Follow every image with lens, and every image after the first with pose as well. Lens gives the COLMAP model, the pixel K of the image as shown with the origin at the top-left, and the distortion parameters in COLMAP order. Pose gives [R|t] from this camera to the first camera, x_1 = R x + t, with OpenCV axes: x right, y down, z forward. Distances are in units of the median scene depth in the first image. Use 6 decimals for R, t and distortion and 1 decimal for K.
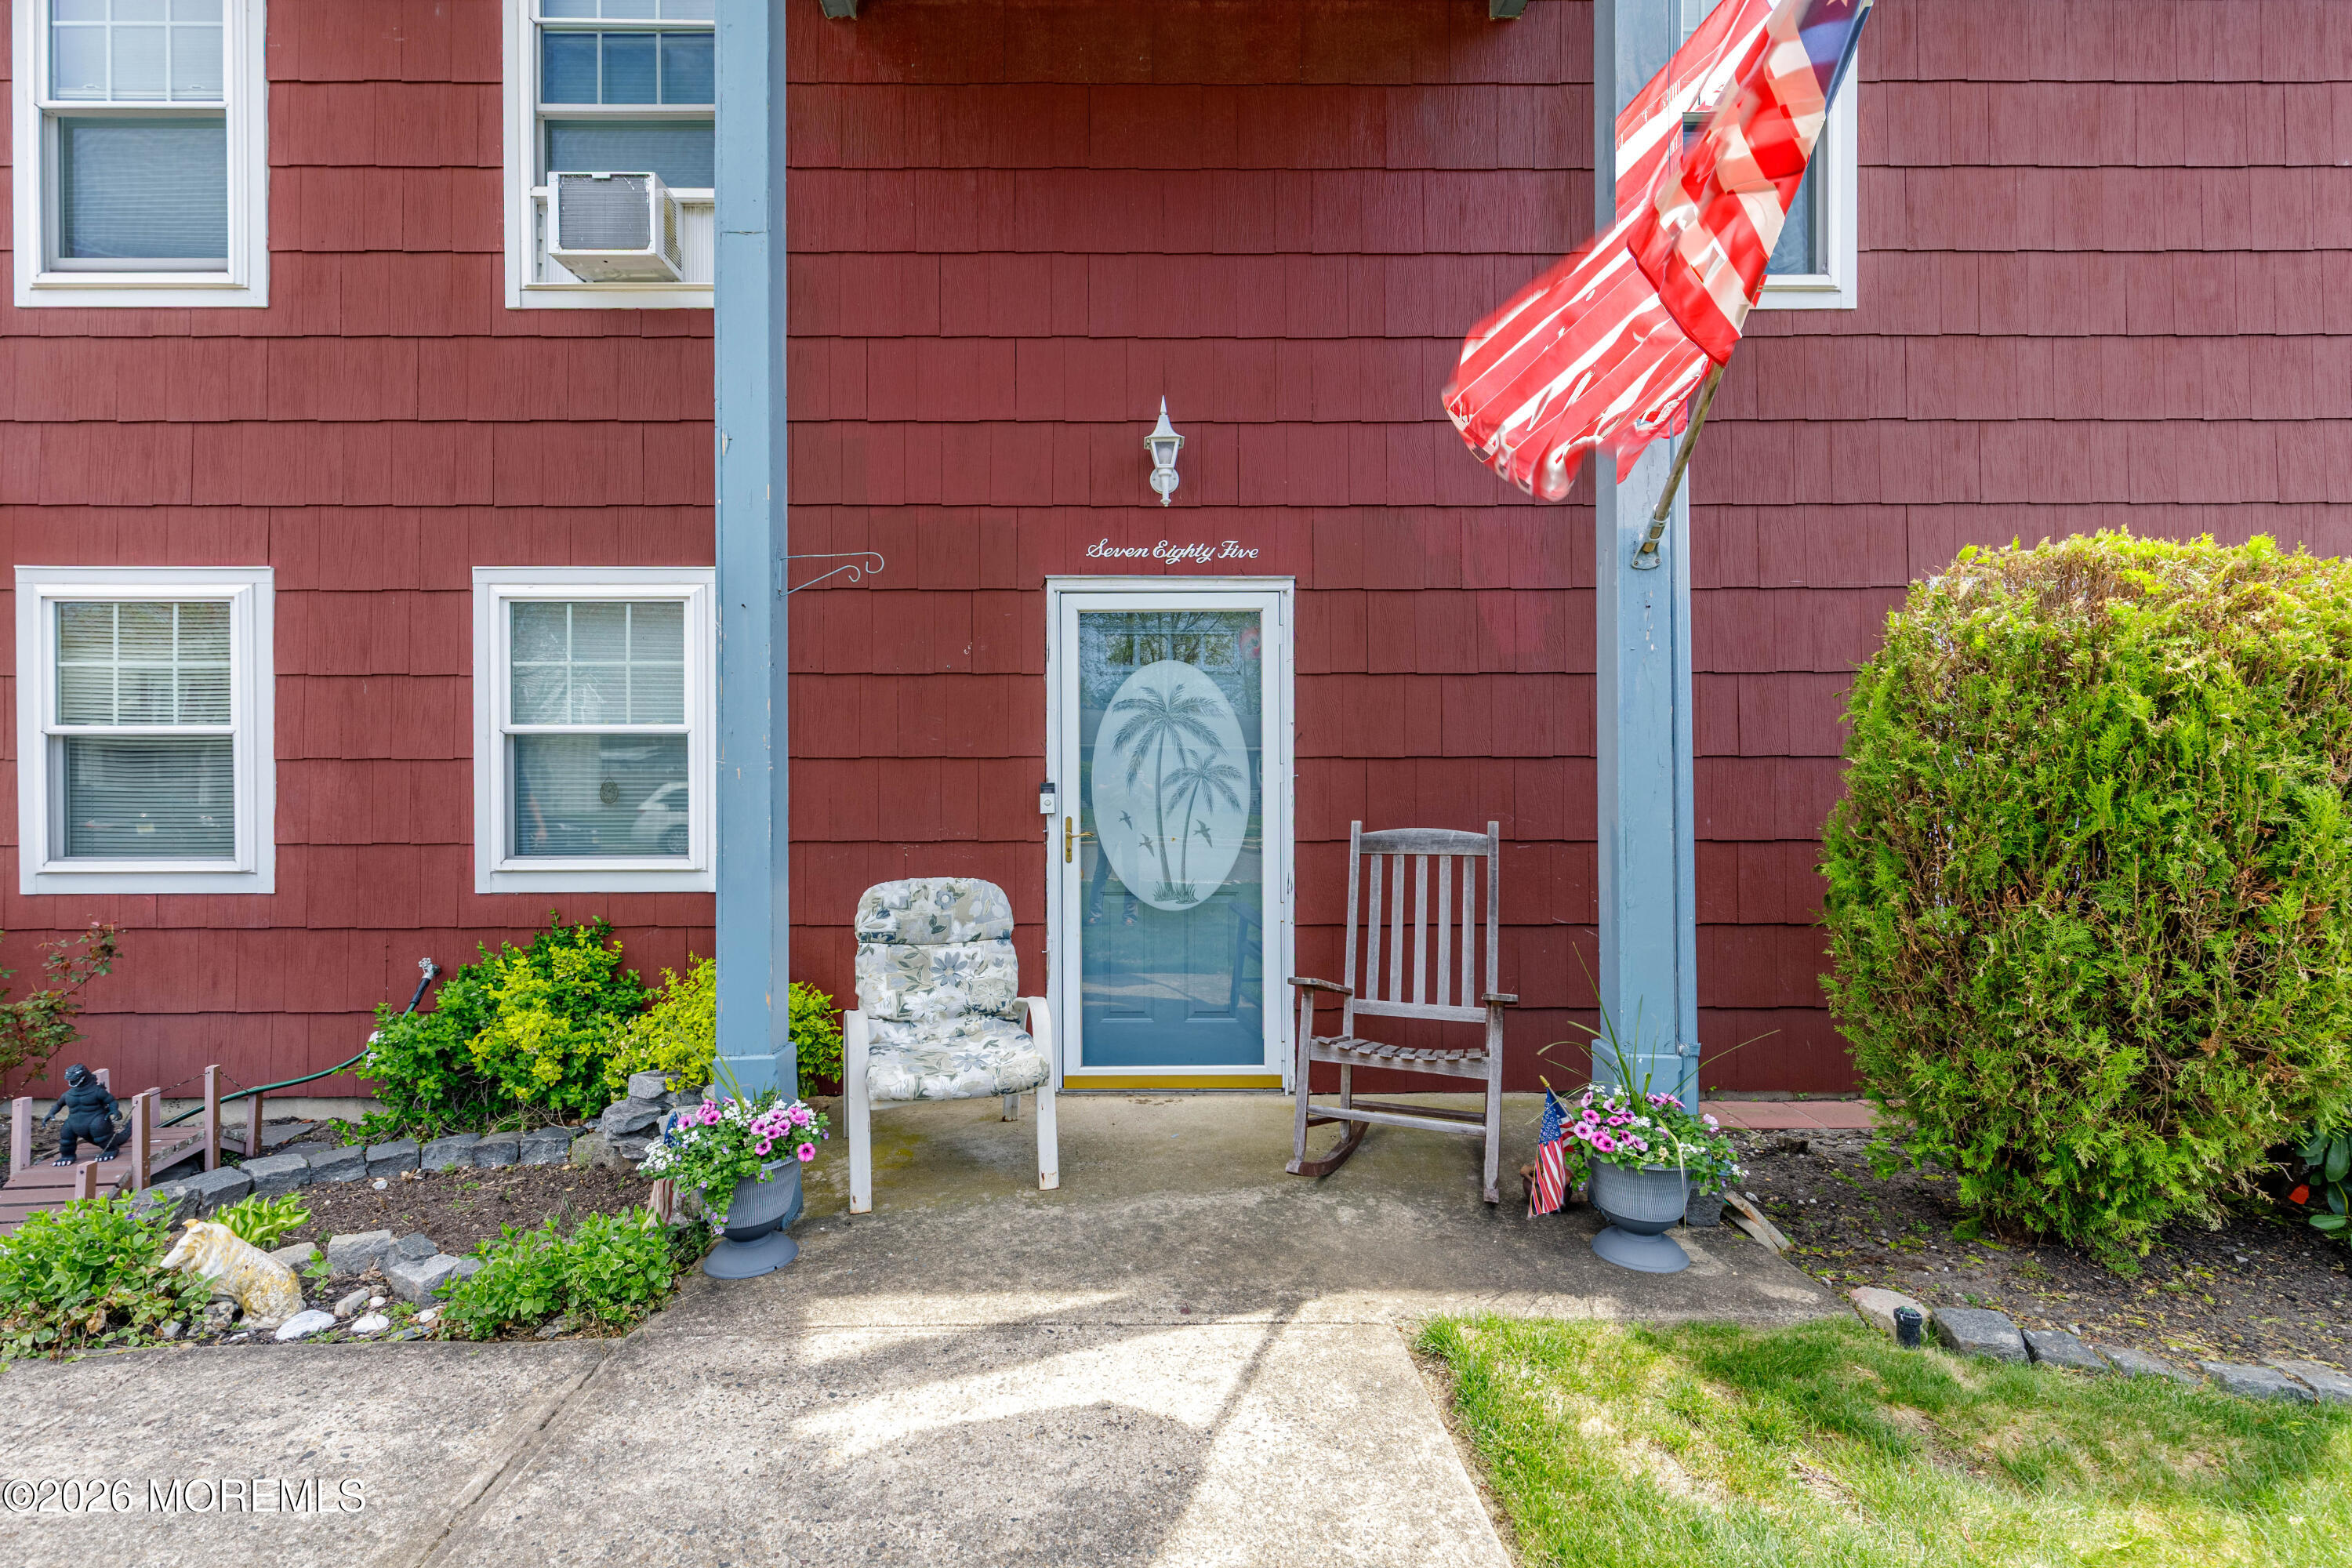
lens RADIAL K [[1082.2, 0, 1176.0], [0, 1082.2, 784.0], [0, 0, 1]] dist [0.003446, 0.000117]
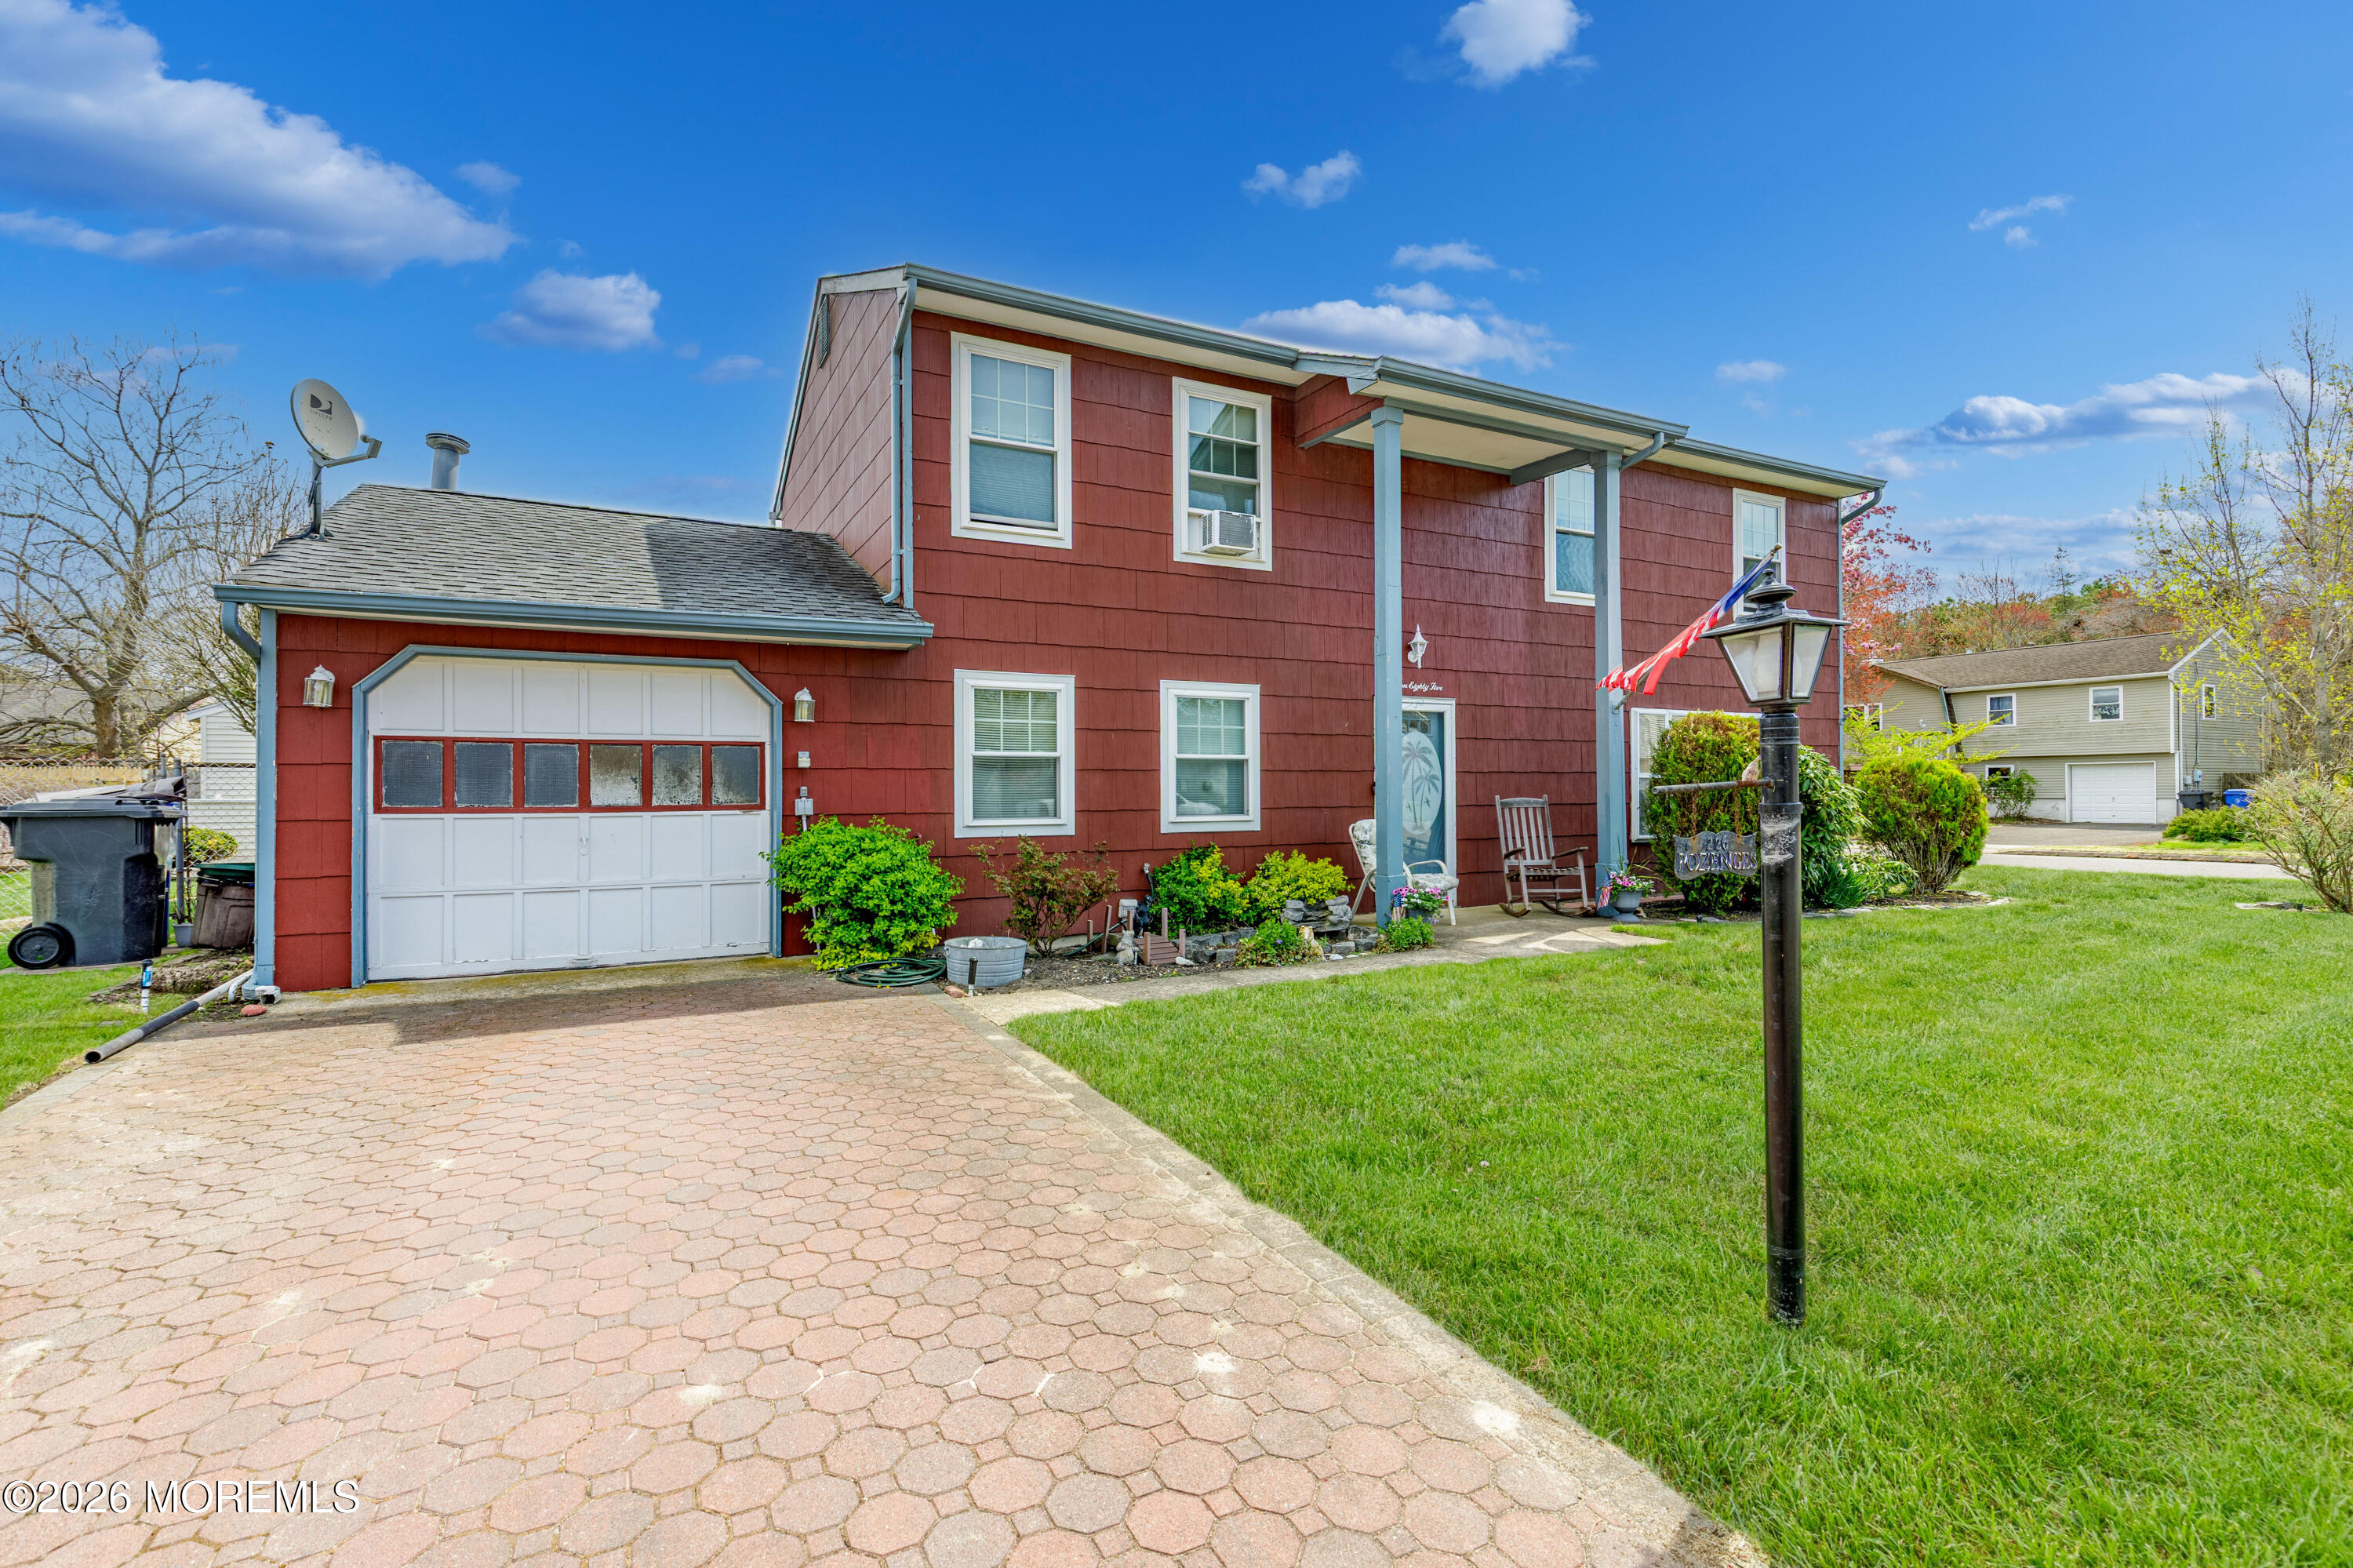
lens RADIAL K [[1065.7, 0, 1176.5], [0, 1065.7, 784.0], [0, 0, 1]] dist [0.004264, -0.000265]
pose [[0.884928, -0.000035, 0.465727, -1.604057], [0.002840, 0.999982, -0.005321, 0.016344], [-0.465718, 0.006031, 0.884912, -0.875853]]
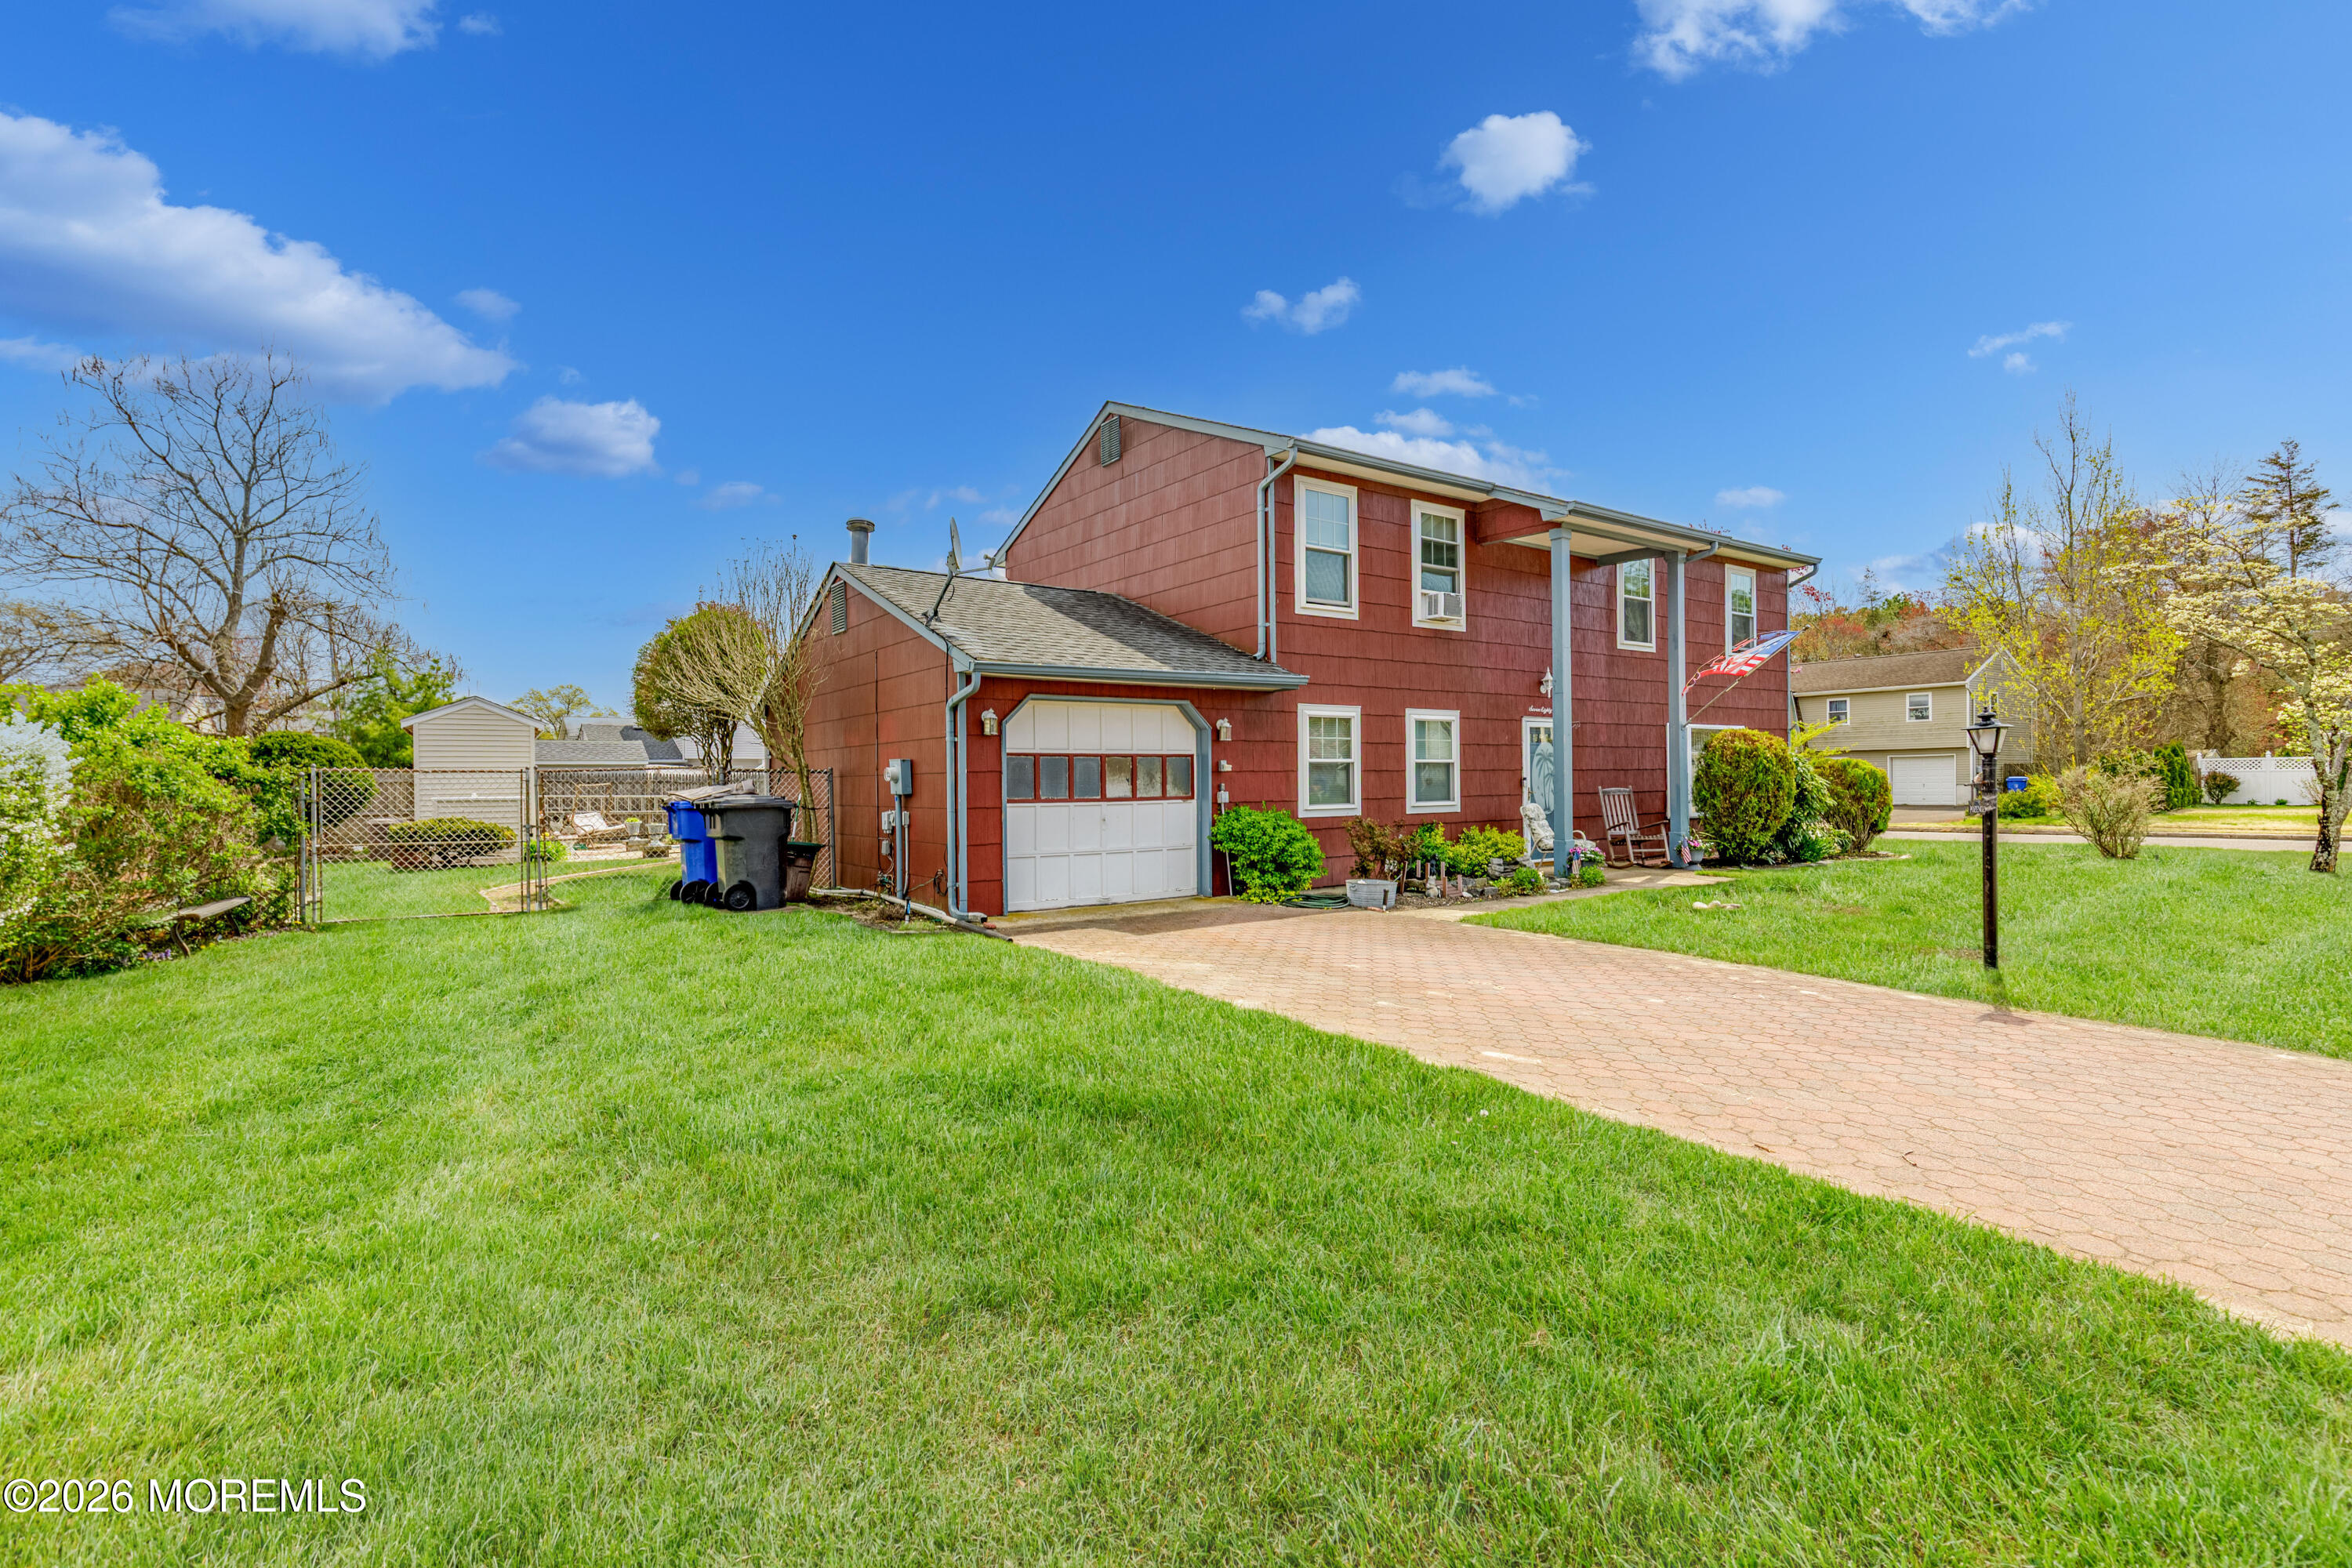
lens RADIAL K [[1082.2, 0, 1176.0], [0, 1082.2, 784.0], [0, 0, 1]] dist [0.003446, 0.000117]
pose [[0.813827, -0.009446, 0.581030, -2.994263], [0.009809, 0.999949, 0.002518, 0.001804], [-0.581024, 0.003650, 0.813878, -1.141980]]
